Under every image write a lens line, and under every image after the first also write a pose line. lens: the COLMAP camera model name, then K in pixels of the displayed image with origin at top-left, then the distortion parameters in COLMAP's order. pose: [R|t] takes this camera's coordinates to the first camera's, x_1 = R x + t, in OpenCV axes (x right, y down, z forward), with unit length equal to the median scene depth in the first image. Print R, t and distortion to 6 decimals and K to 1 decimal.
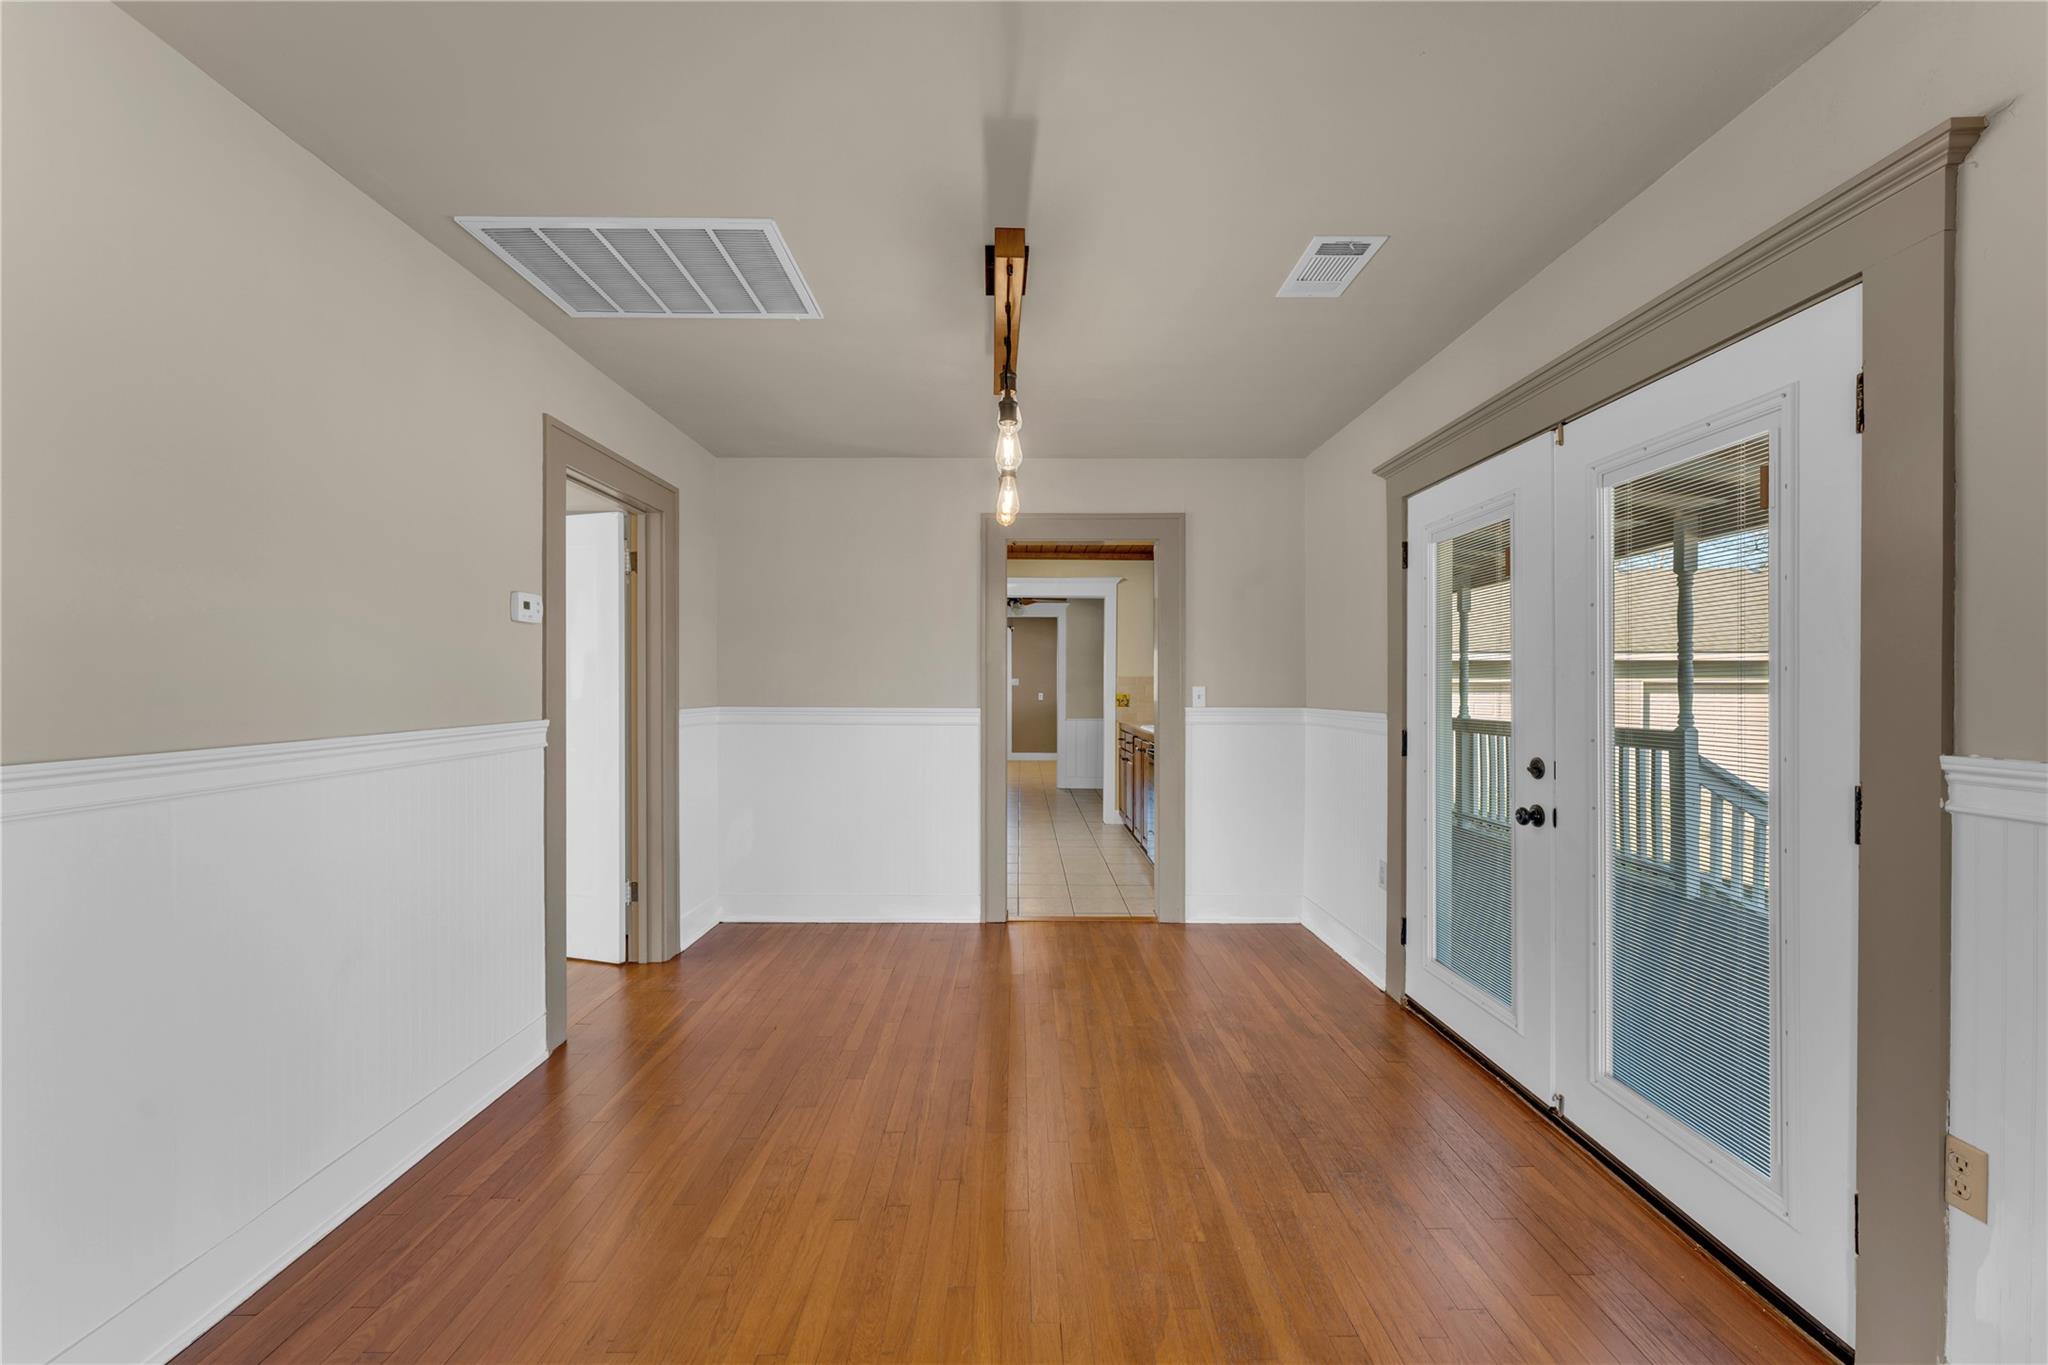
lens RADIAL K [[833.9, 0, 1017.4], [0, 833.9, 682.3], [0, 0, 1]] dist [-0.000510, -0.000132]
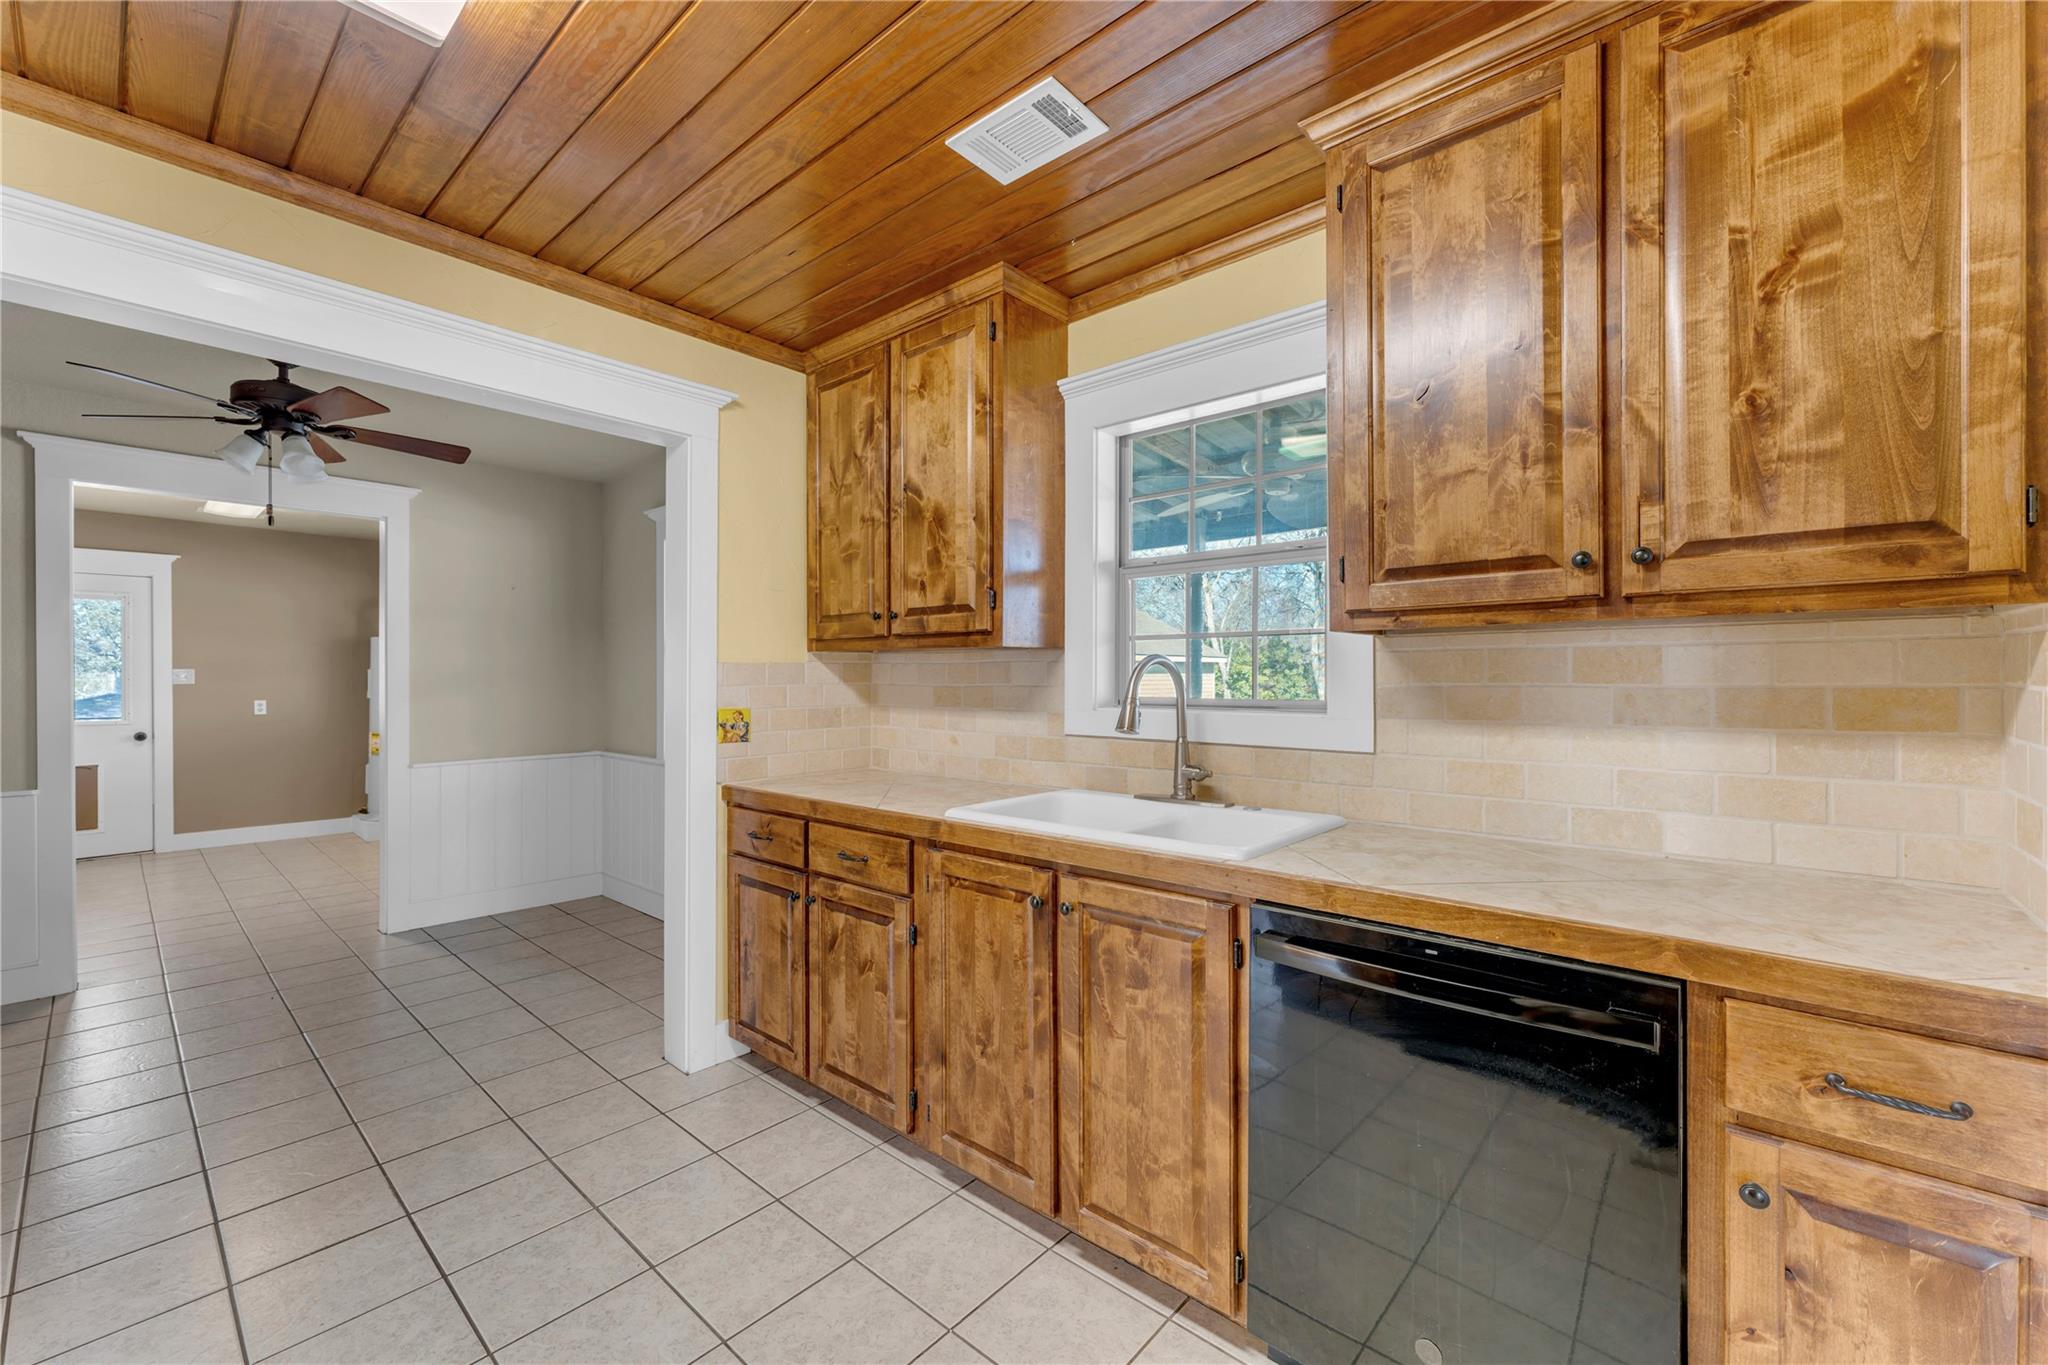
lens RADIAL K [[833.9, 0, 1030.6], [0, 833.9, 682.6], [0, 0, 1]] dist [-0.000510, -0.000132]
pose [[0.656909, -0.004107, 0.753959, -0.053210], [-0.000050, 0.999985, 0.005491, 0.000043], [-0.753970, -0.003645, 0.656899, 0.486613]]
